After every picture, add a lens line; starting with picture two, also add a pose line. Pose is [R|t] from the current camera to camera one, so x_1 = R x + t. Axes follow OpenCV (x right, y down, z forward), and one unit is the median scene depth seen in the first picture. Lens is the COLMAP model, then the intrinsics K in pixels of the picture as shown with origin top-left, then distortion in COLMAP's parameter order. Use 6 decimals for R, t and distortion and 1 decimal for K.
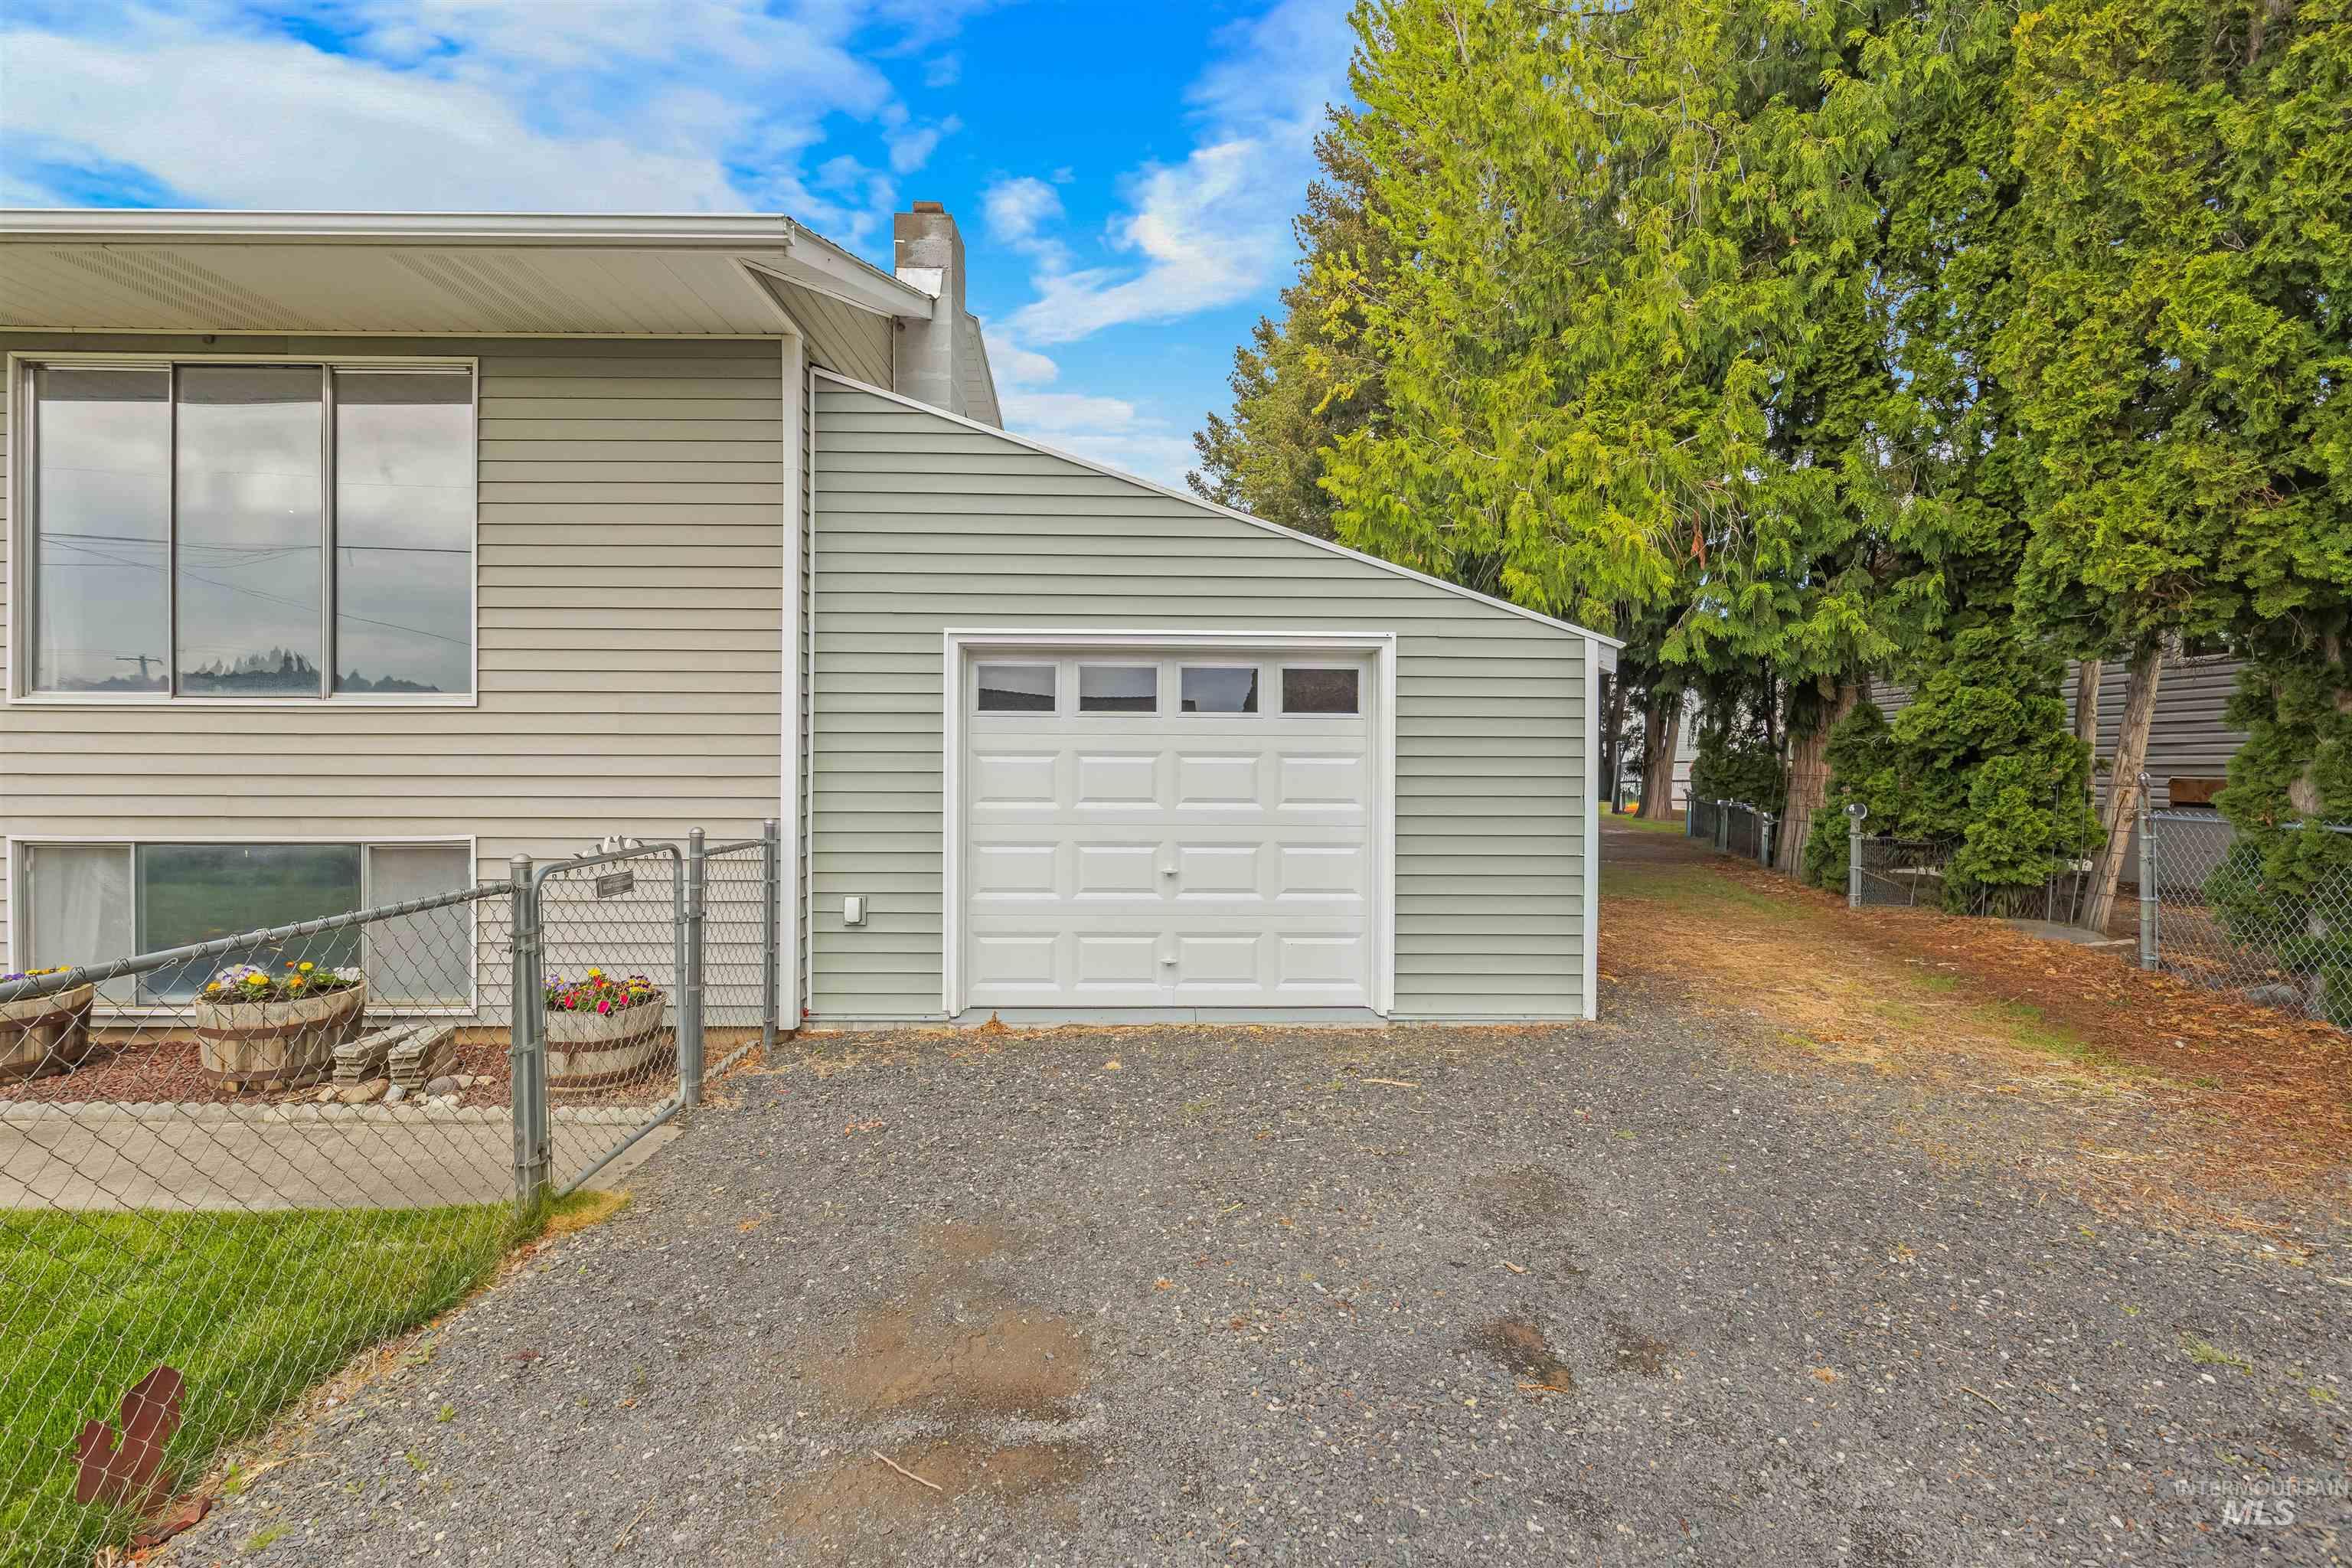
lens RADIAL K [[1048.5, 0, 1169.9], [0, 1048.5, 768.6], [0, 0, 1]] dist [0.002627, -0.000712]
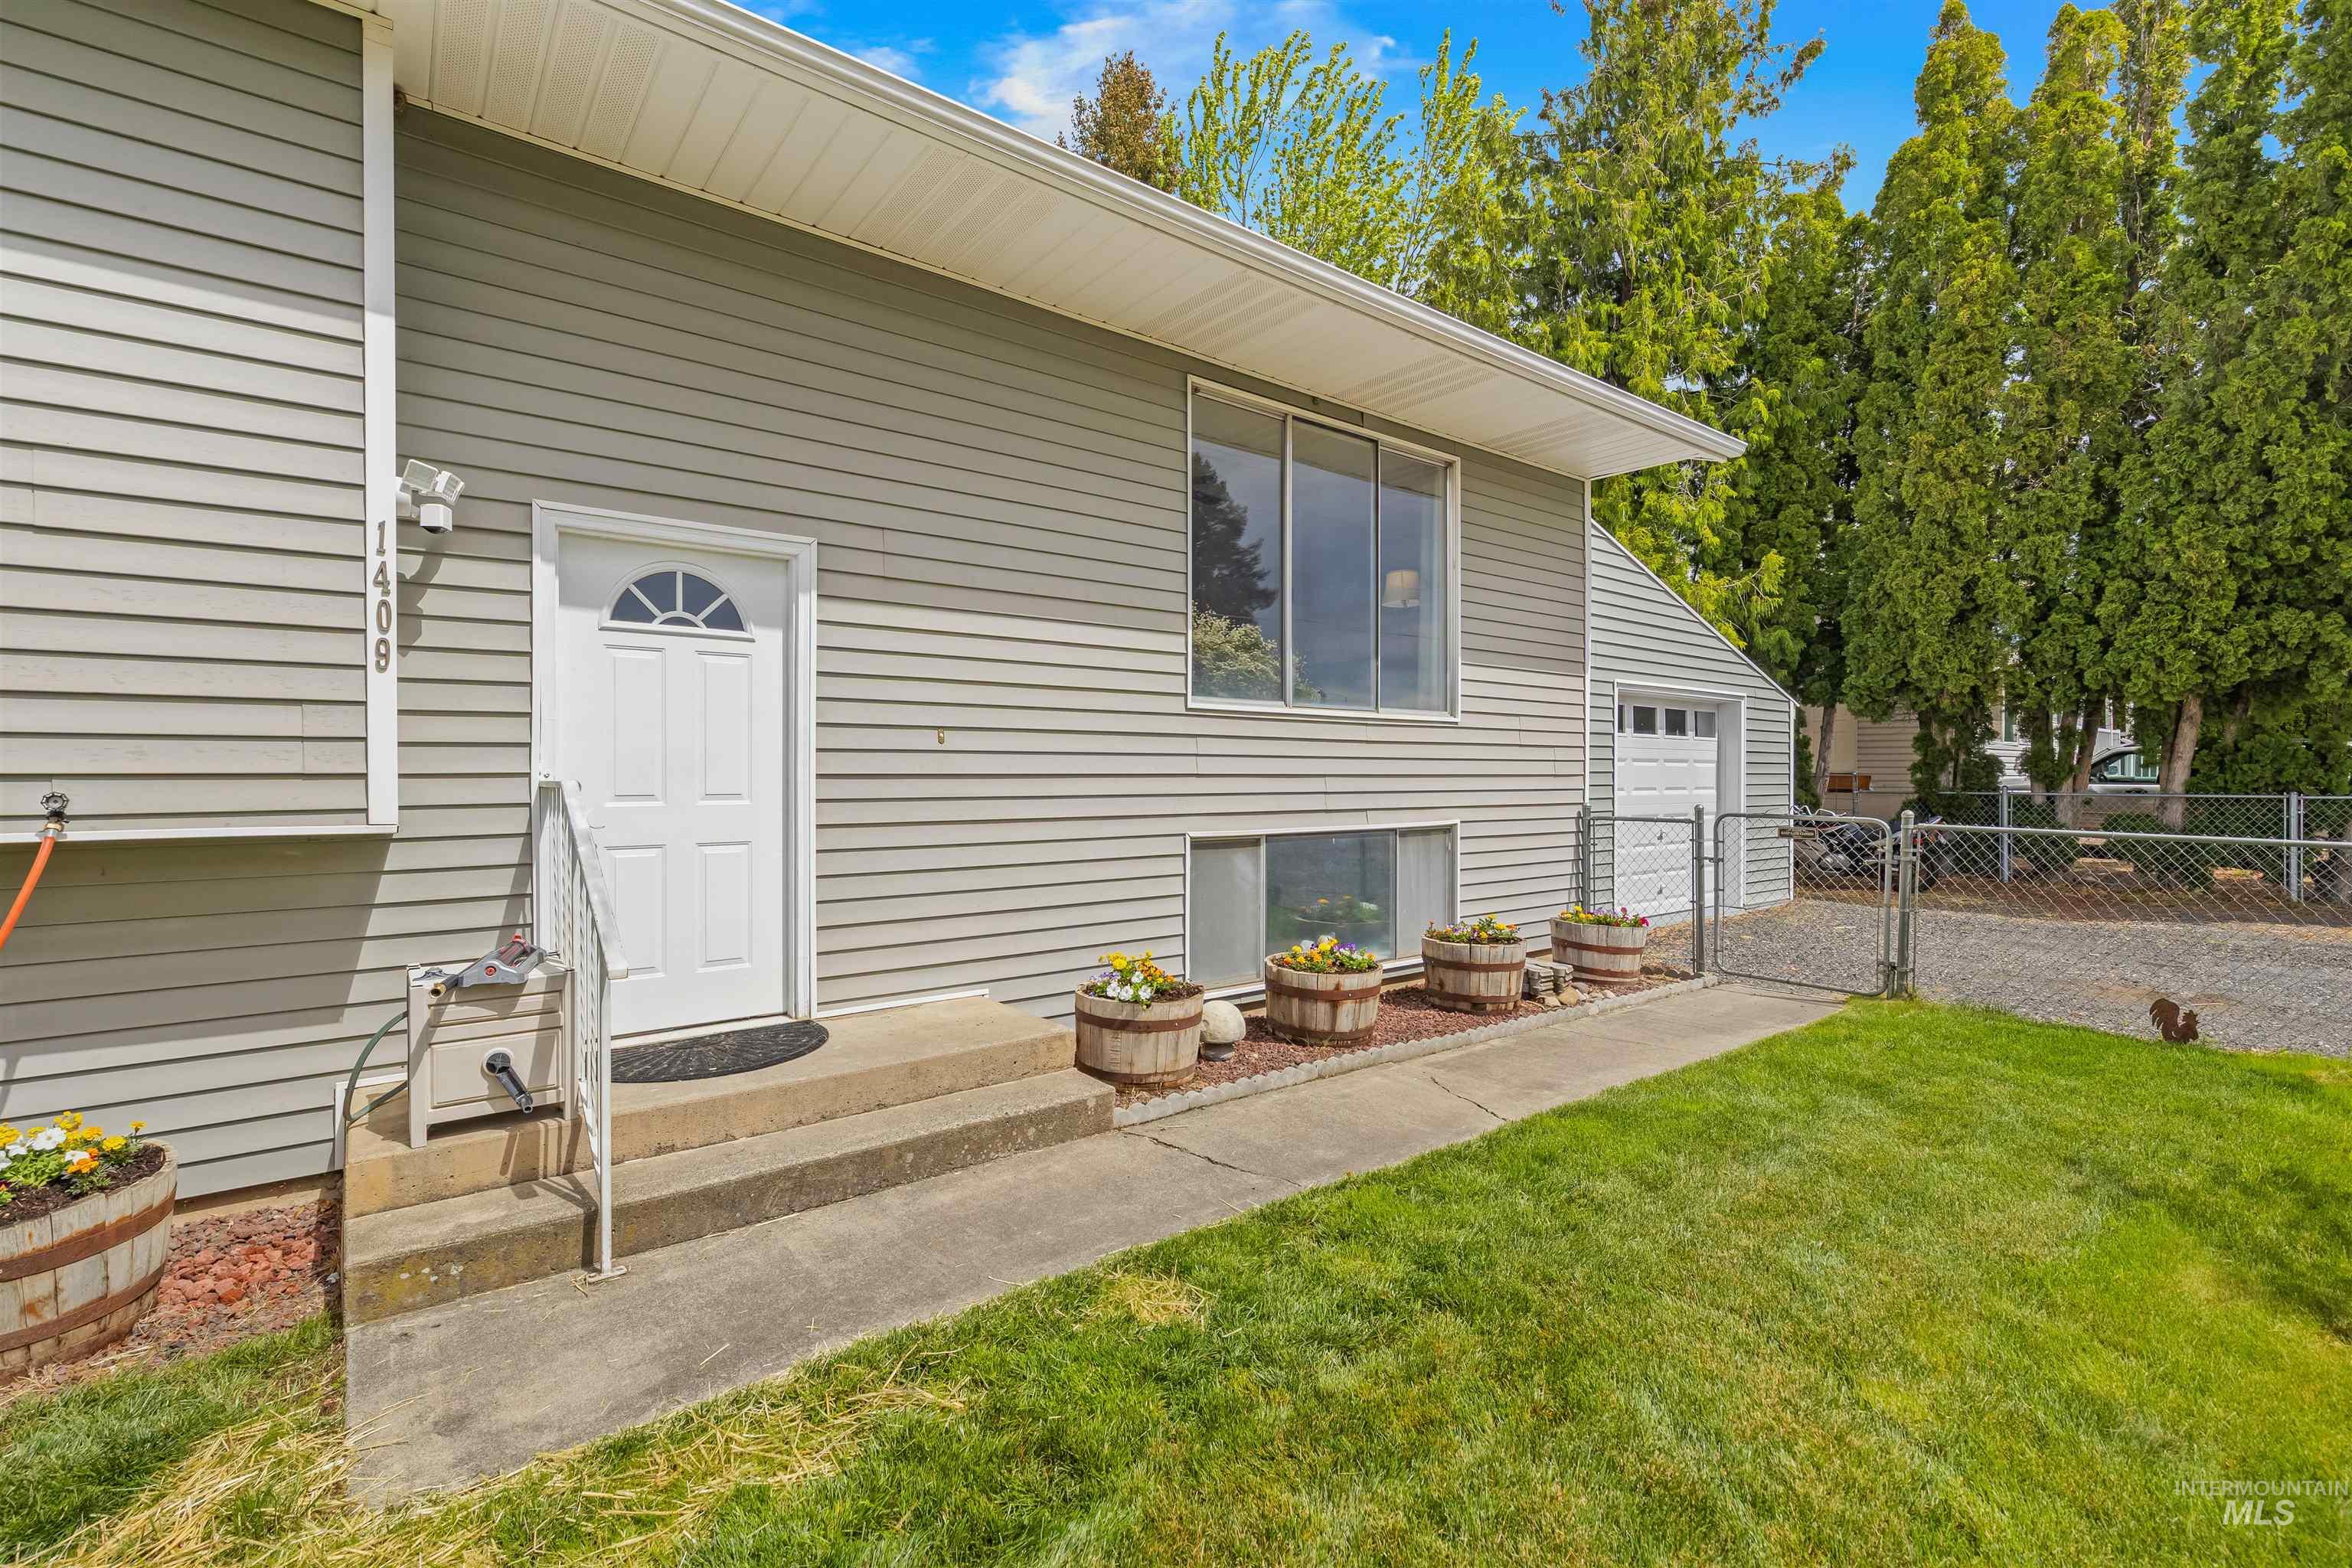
lens RADIAL K [[1056.0, 0, 1193.4], [0, 1056.0, 774.3], [0, 0, 1]] dist [-0.002886, -0.000002]
pose [[0.800185, -0.004064, 0.599740, -1.731493], [0.002461, 0.999991, 0.003493, 0.001291], [-0.599749, -0.001319, 0.800187, 0.144808]]
